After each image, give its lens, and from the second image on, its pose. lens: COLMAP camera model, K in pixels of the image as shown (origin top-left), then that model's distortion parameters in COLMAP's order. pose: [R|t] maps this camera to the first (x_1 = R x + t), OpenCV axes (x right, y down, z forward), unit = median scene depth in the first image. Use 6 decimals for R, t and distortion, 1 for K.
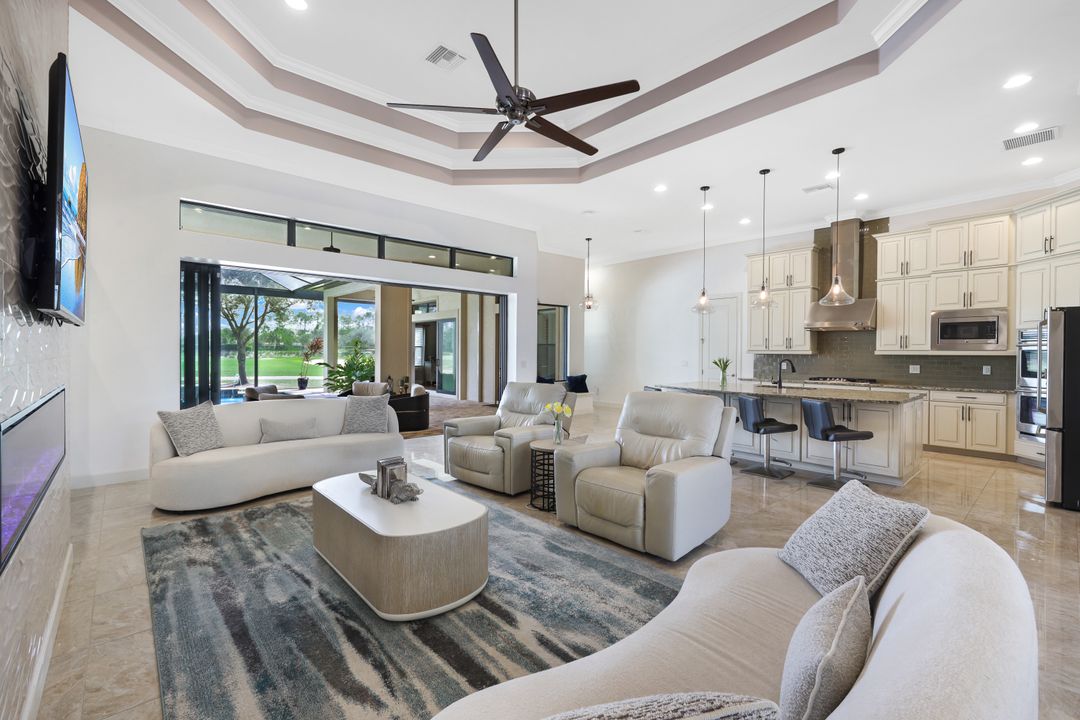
lens RADIAL K [[468.2, 0, 530.4], [0, 468.2, 356.7], [0, 0, 1]] dist [-0.000396, -0.000193]
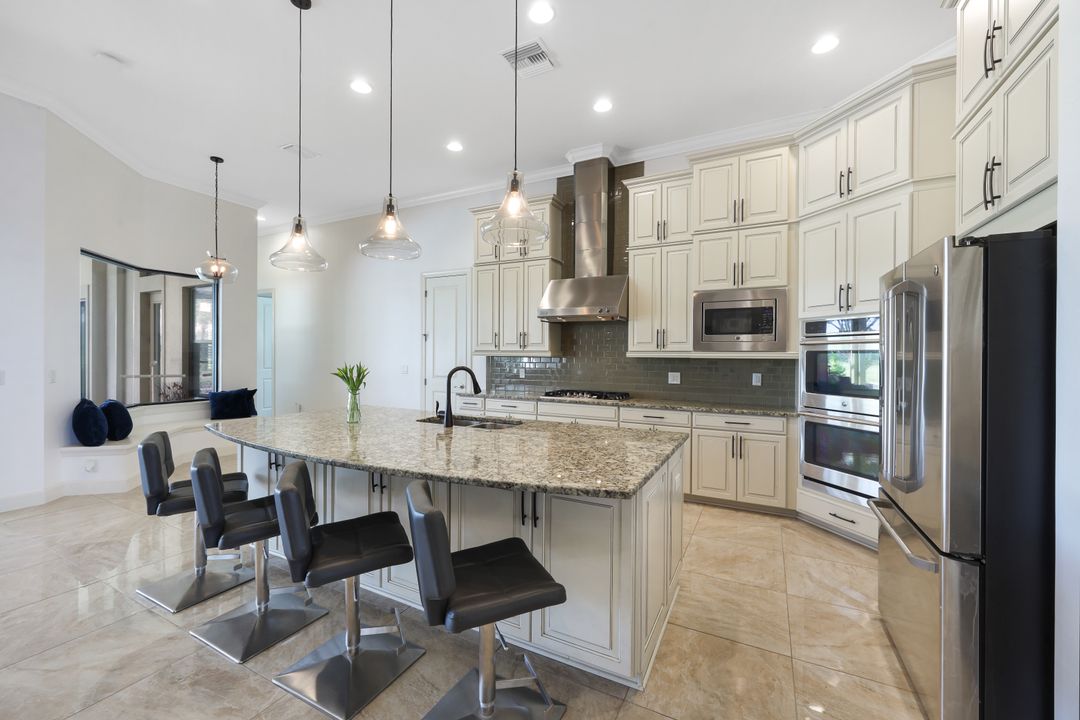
lens RADIAL K [[438.5, 0, 535.4], [0, 438.5, 355.3], [0, 0, 1]] dist [-0.001339, -0.000115]
pose [[0.932406, 0.000221, 0.361413, 0.452836], [0.001660, 0.999987, -0.004894, -0.005326], [-0.361409, 0.005163, 0.932393, 0.537322]]
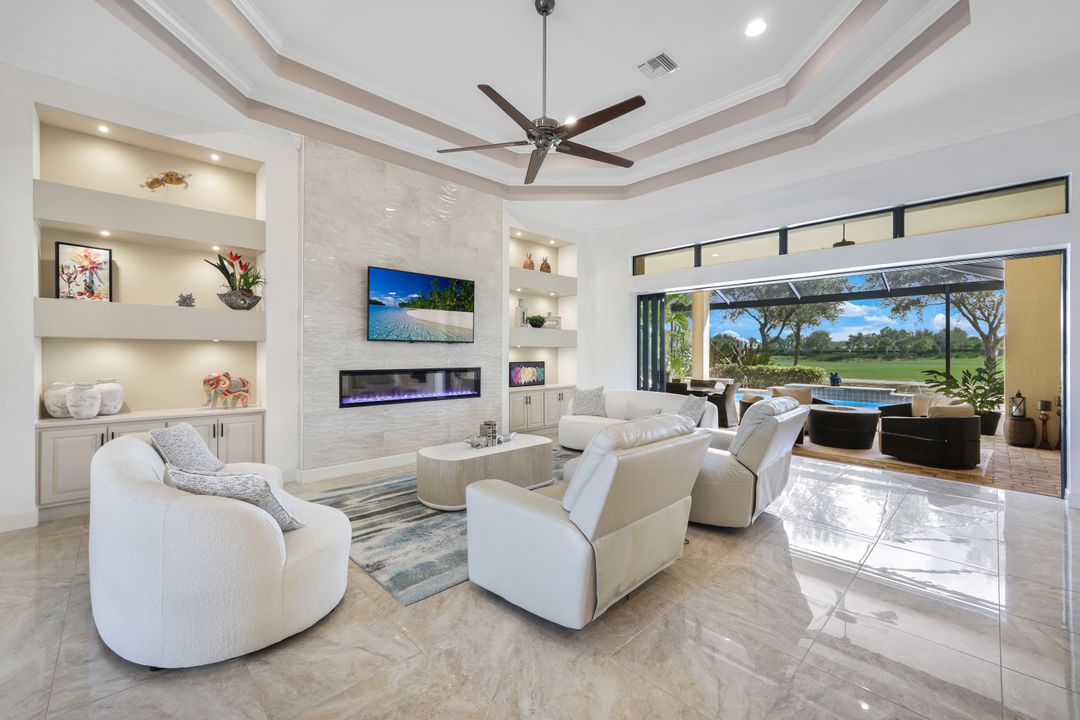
lens RADIAL K [[434.0, 0, 531.7], [0, 434.0, 354.3], [0, 0, 1]] dist [-0.001449, -0.000235]
pose [[0.037826, -0.000698, -0.999284, 0.565869], [-0.015397, 0.999881, -0.001281, -0.004264], [0.999166, 0.015434, 0.037810, 0.525297]]
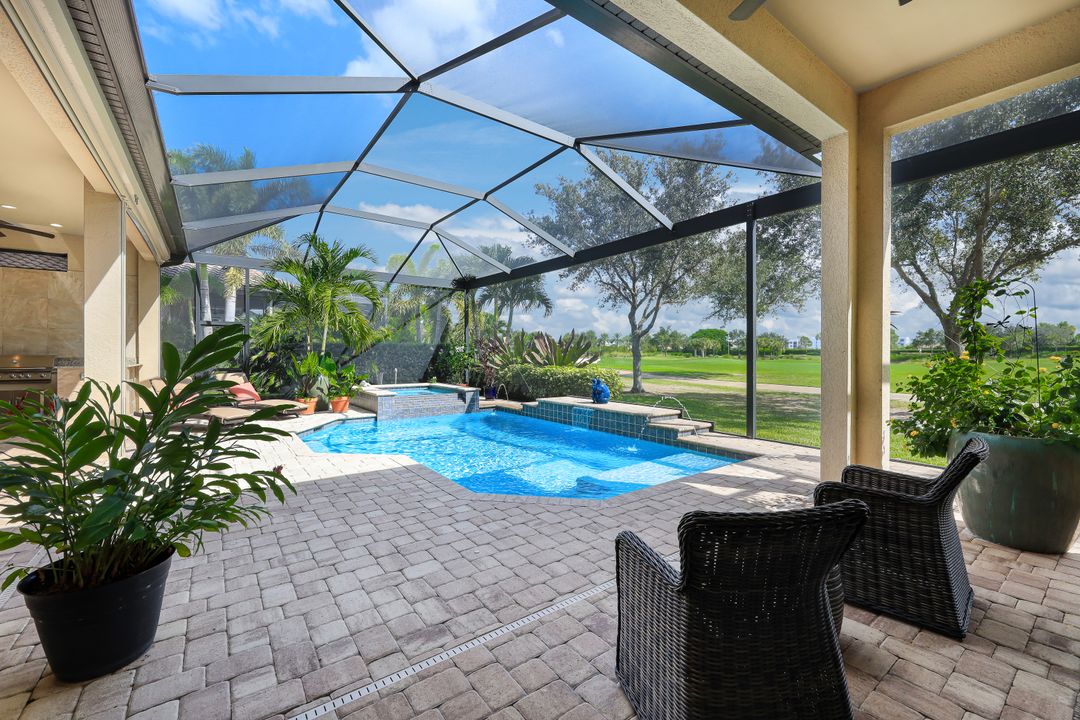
lens RADIAL K [[438.5, 0, 535.4], [0, 438.5, 355.3], [0, 0, 1]] dist [-0.001339, -0.000115]
pose [[-0.080831, -0.001667, -0.996726, -0.438356], [-0.013459, 0.999909, -0.000581, 0.008605], [0.996637, 0.013368, -0.080846, 2.263867]]
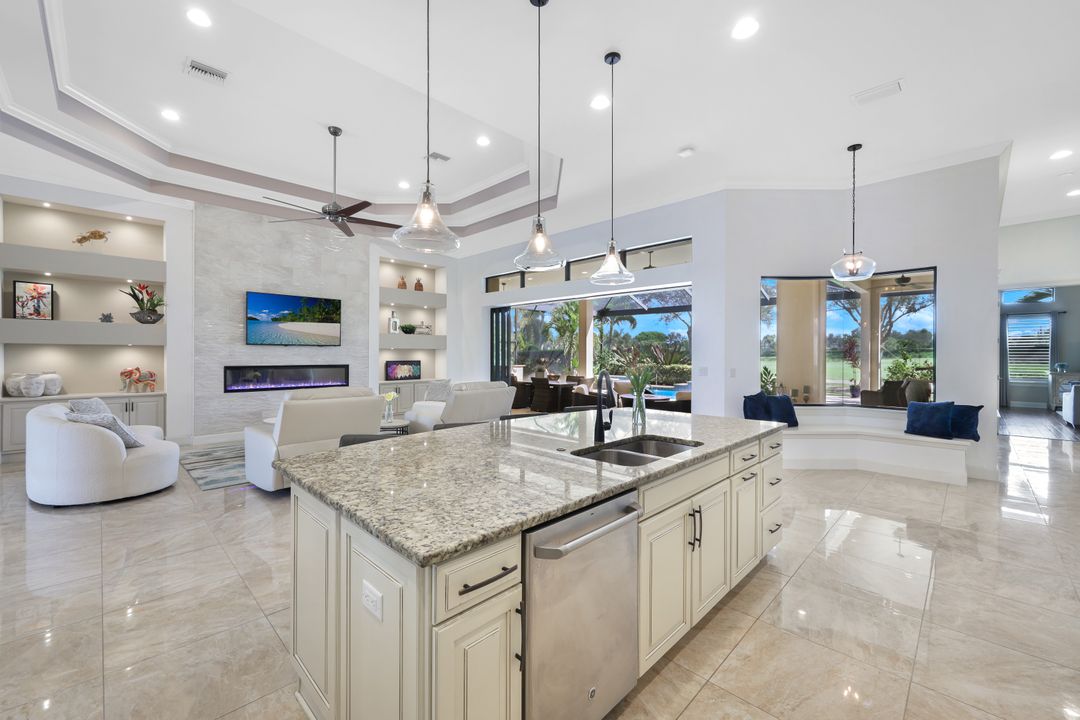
lens RADIAL K [[434.0, 0, 531.7], [0, 434.0, 354.3], [0, 0, 1]] dist [-0.001449, -0.000235]
pose [[0.063116, -0.003382, -0.998000, 0.919888], [-0.014170, 0.999890, -0.004285, -0.007174], [0.997906, 0.014412, 0.063061, 0.920695]]
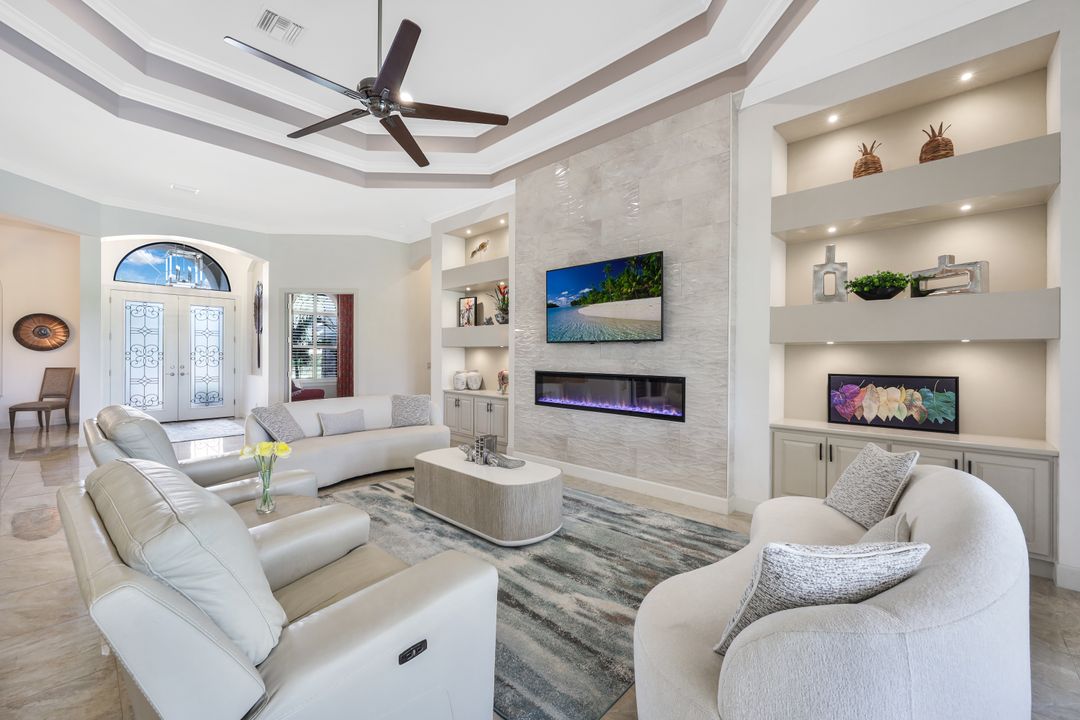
lens RADIAL K [[433.1, 0, 534.8], [0, 433.1, 356.2], [0, 0, 1]] dist [0.000376, 0.000177]
pose [[-0.995657, -0.009142, -0.092652, -0.153488], [-0.010563, 0.999834, 0.014866, -0.012892], [0.092500, 0.015780, -0.995588, 1.080693]]
